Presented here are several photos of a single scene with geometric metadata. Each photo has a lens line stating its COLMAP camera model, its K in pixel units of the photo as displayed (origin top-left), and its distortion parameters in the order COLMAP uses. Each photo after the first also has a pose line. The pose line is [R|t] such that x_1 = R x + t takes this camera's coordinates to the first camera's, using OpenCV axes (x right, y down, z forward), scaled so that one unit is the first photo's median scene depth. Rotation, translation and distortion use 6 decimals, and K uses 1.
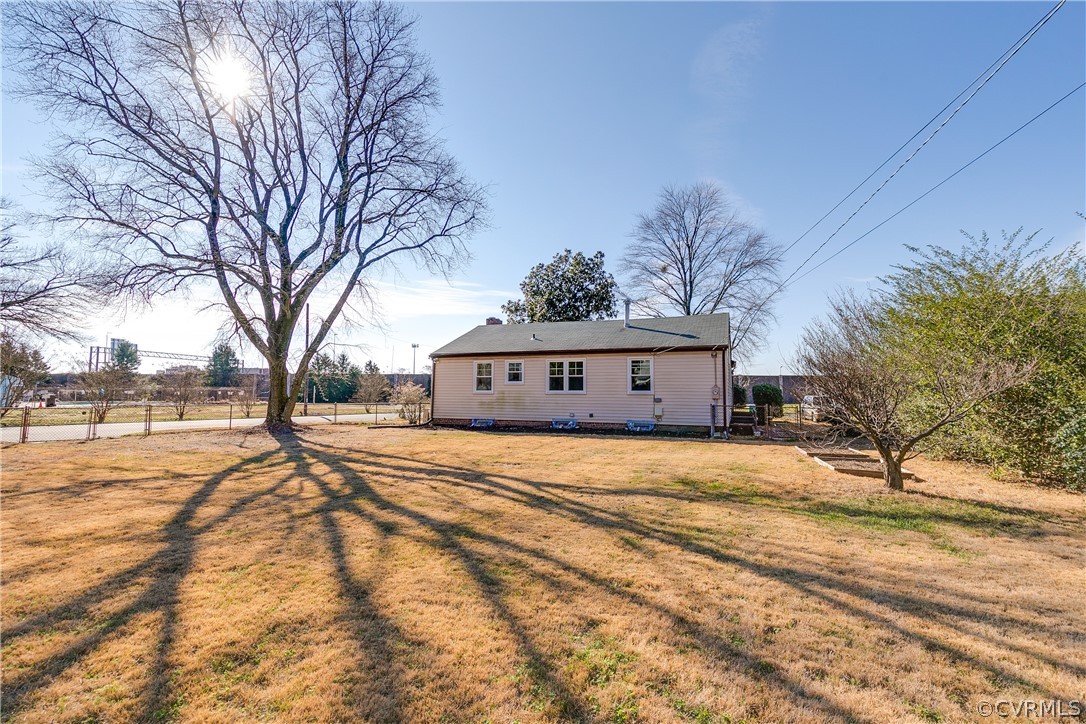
lens RADIAL K [[491.3, 0, 558.4], [0, 491.3, 373.2], [0, 0, 1]] dist [0.007542, 0.000468]
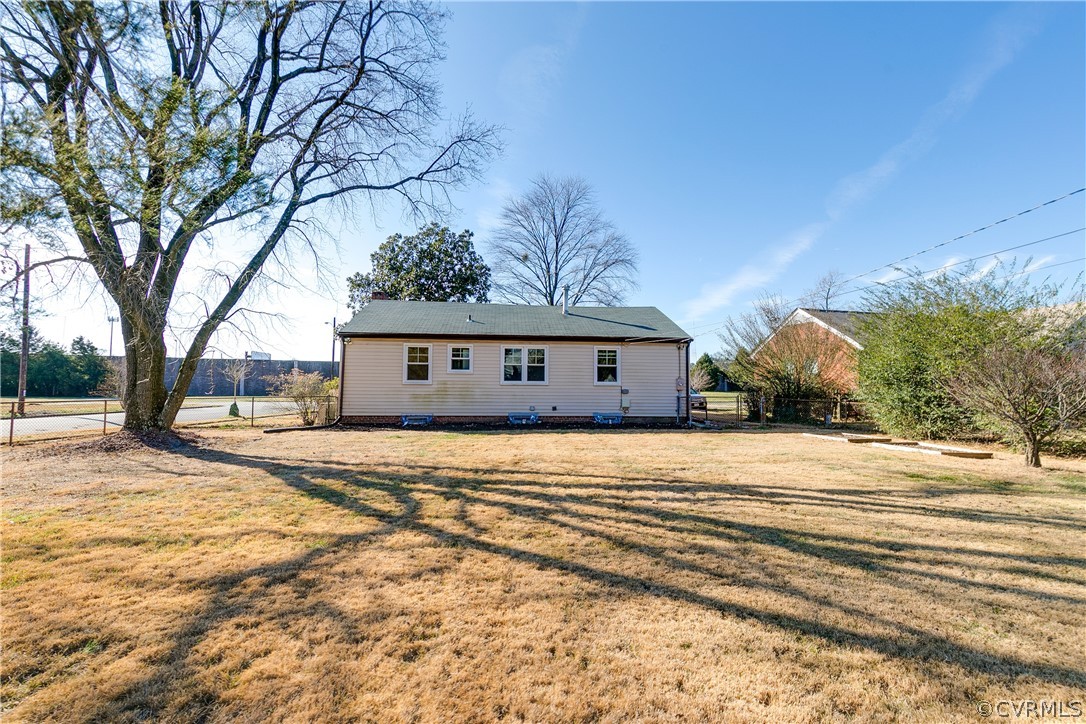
lens RADIAL K [[491.3, 0, 542.9], [0, 491.3, 367.3], [0, 0, 1]] dist [0.007542, 0.000468]
pose [[0.891173, 0.017259, 0.453335, -0.341107], [-0.021823, 0.999750, 0.004838, 0.004984], [-0.453139, -0.014205, 0.891327, 0.180134]]
